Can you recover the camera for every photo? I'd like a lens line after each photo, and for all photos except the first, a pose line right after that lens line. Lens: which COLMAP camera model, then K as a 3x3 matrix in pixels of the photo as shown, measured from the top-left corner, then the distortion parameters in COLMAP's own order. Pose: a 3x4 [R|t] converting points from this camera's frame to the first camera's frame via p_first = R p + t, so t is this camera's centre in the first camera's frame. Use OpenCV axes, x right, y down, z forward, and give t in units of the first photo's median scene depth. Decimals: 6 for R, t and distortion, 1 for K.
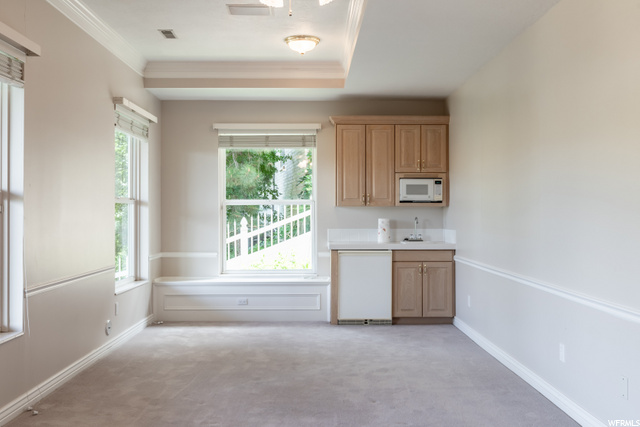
lens RADIAL K [[666.4, 0, 320.0], [0, 666.4, 213.5], [0, 0, 1]] dist [-0.023043, -0.009459]
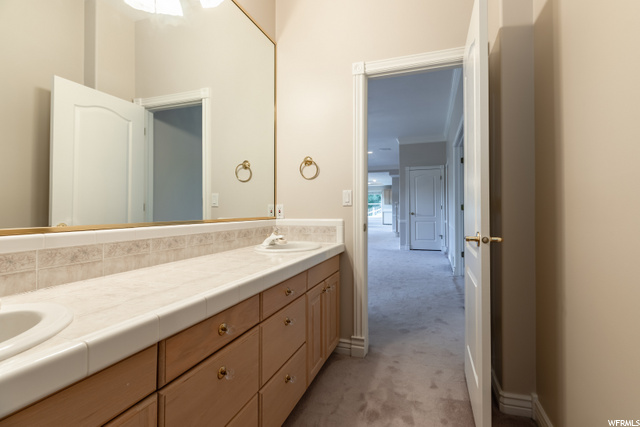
lens RADIAL K [[304.6, 0, 320.4], [0, 304.6, 211.5], [0, 0, 1]] dist [0.002027, 0.000584]
pose [[0.936715, -0.000244, -0.350094, 0.440050], [0.002713, 0.999975, 0.006563, 0.031122], [0.350083, -0.007098, 0.936692, -1.719592]]
